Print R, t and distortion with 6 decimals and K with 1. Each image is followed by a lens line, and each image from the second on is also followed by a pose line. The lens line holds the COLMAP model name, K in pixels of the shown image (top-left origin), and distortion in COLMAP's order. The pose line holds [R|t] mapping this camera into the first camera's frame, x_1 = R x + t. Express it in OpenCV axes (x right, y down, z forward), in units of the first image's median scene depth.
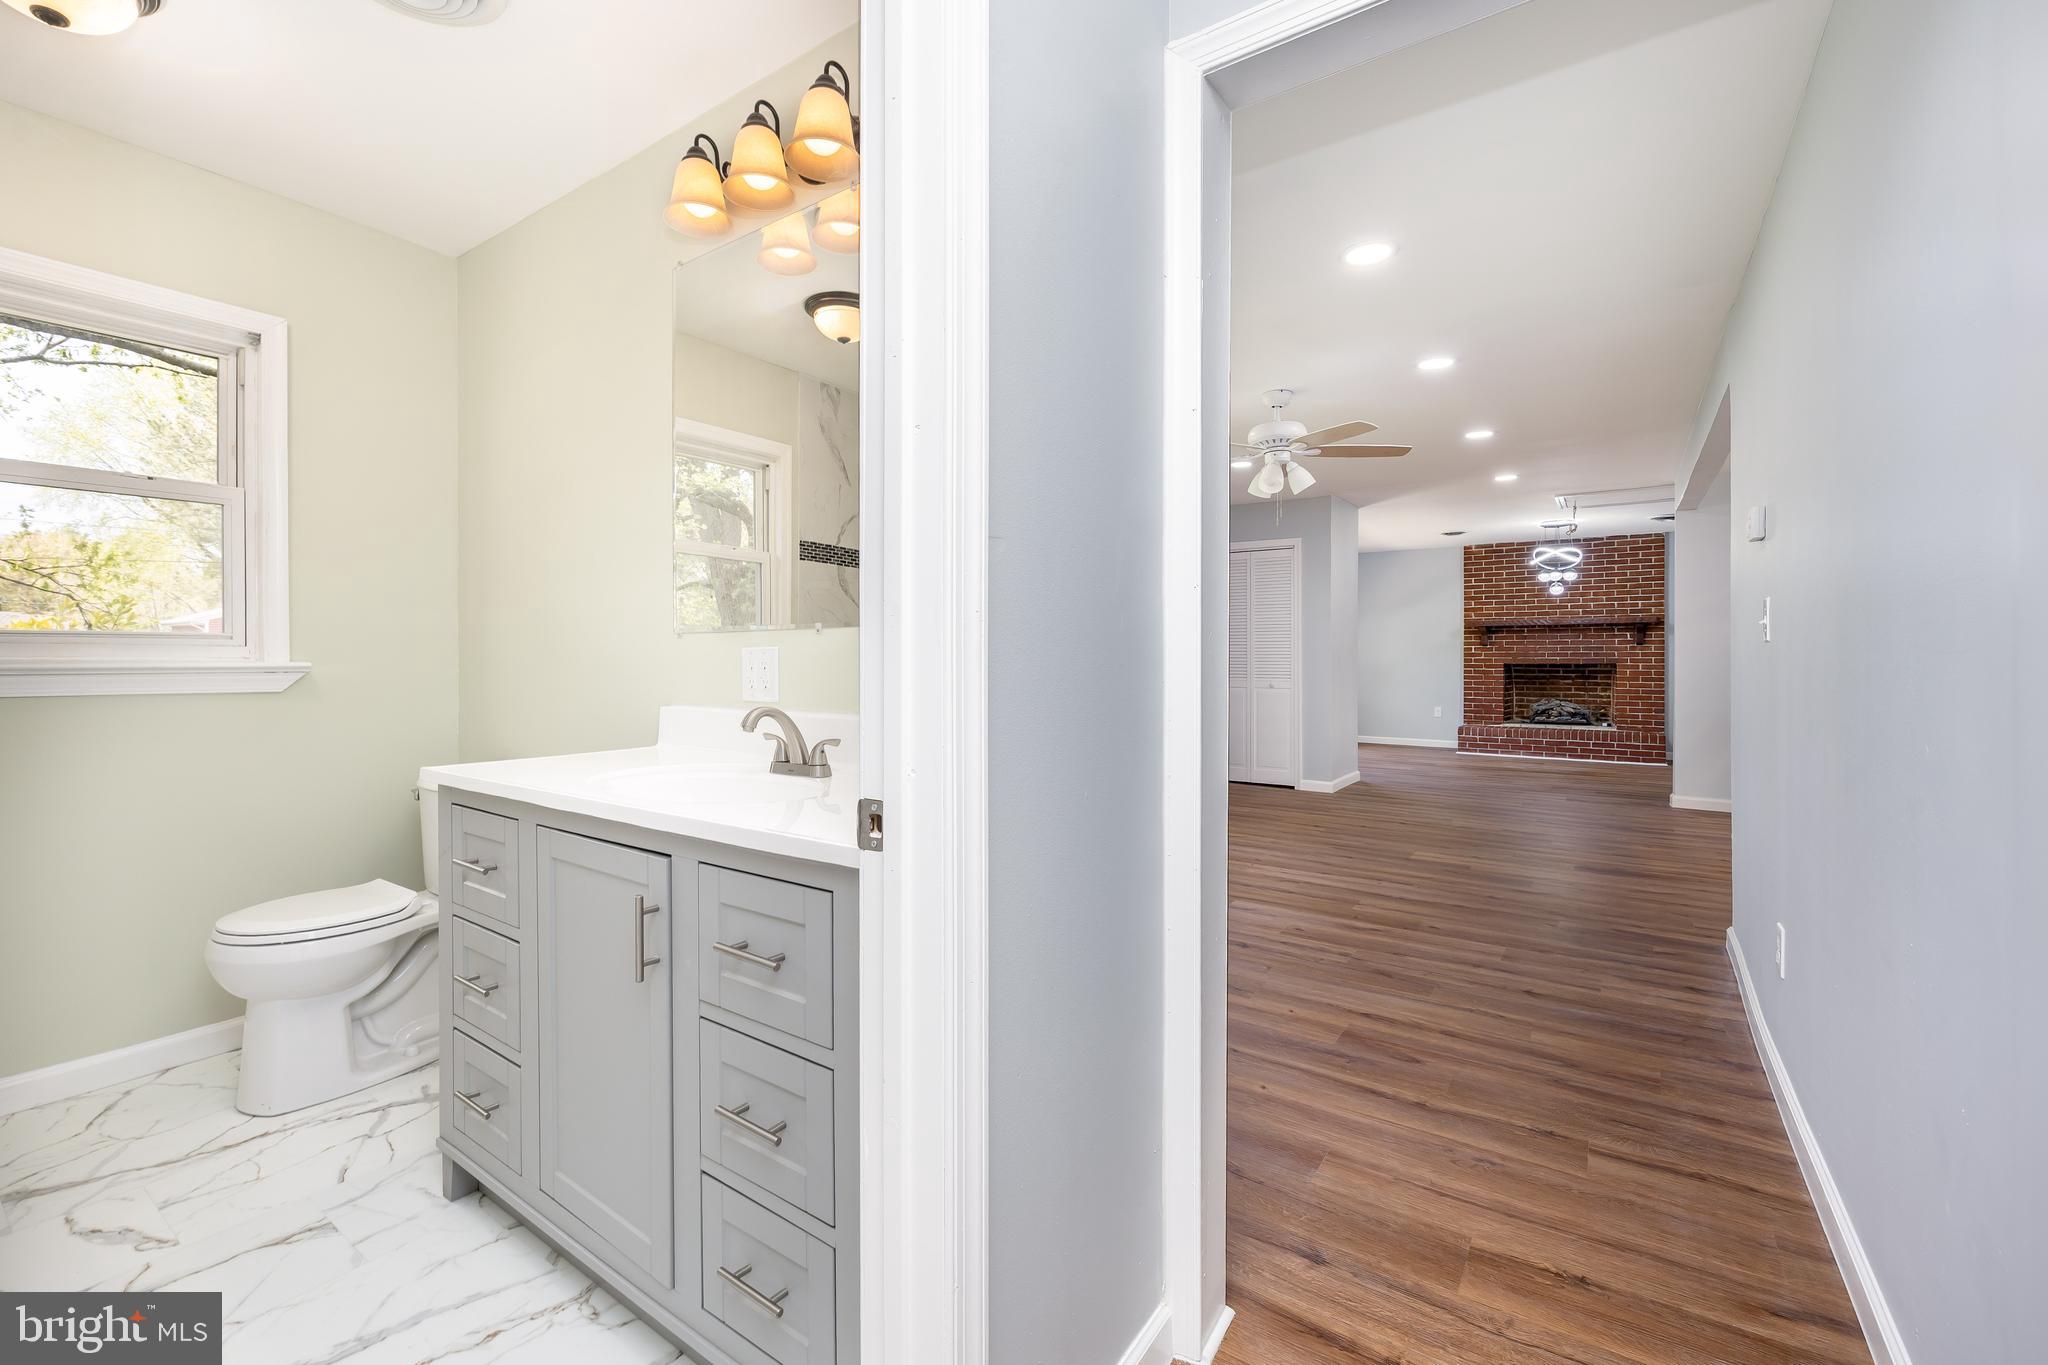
lens RADIAL K [[869.4, 0, 979.4], [0, 869.4, 660.9], [0, 0, 1]] dist [-0.000345, -0.000122]
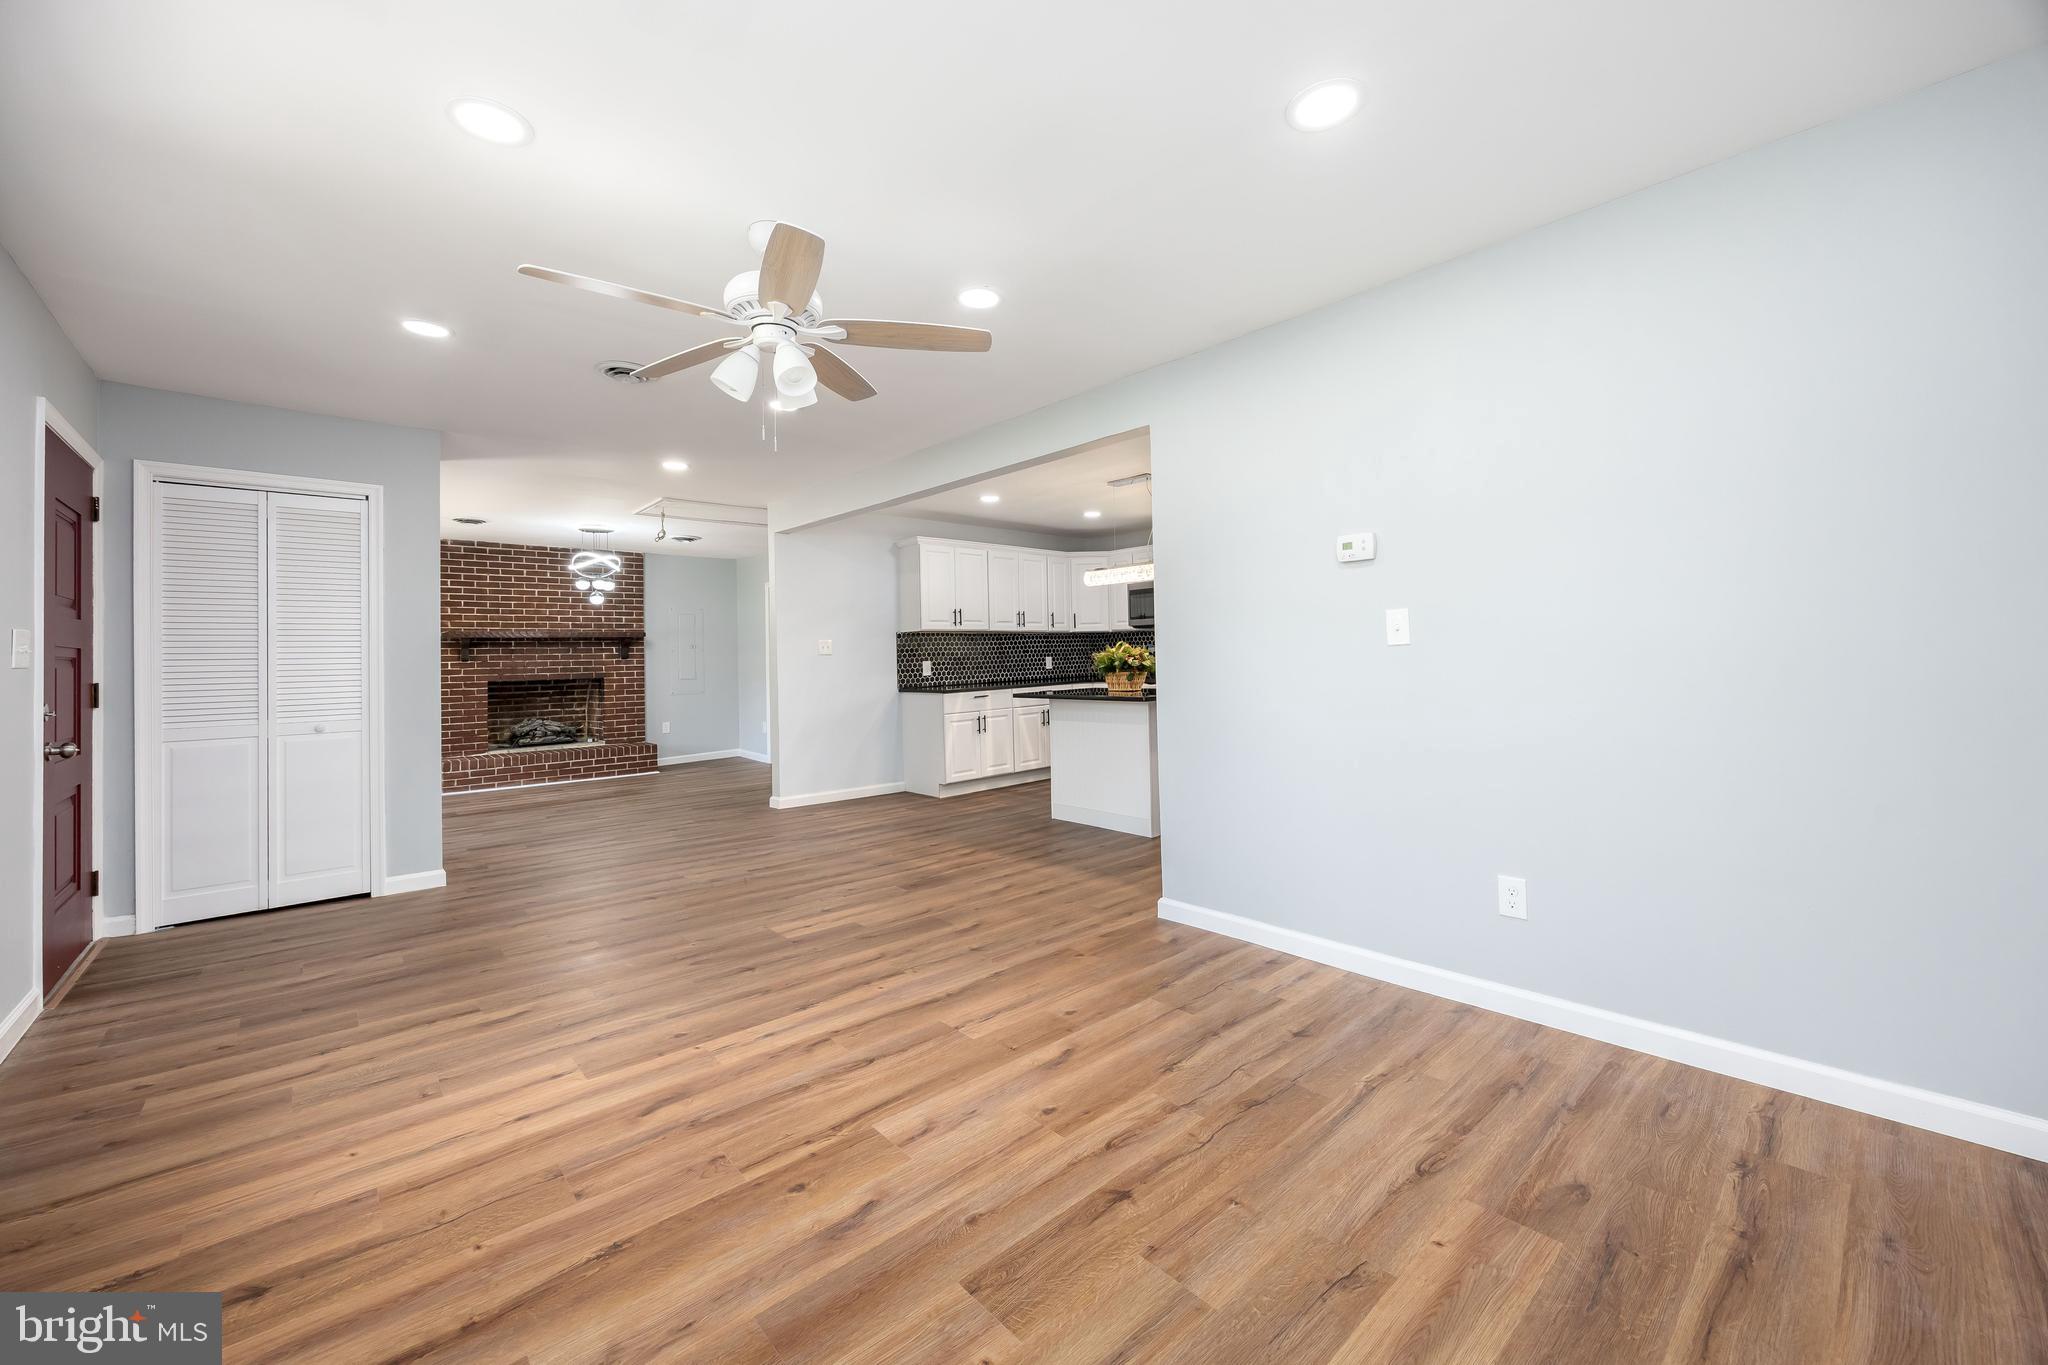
lens RADIAL K [[803.1, 0, 1025.6], [0, 803.1, 638.5], [0, 0, 1]] dist [-0.001593, -0.000117]
pose [[0.200033, 0.021332, 0.979557, -0.076997], [0.027249, 0.999255, -0.027325, -0.003791], [-0.979410, 0.032158, 0.199303, 0.346995]]
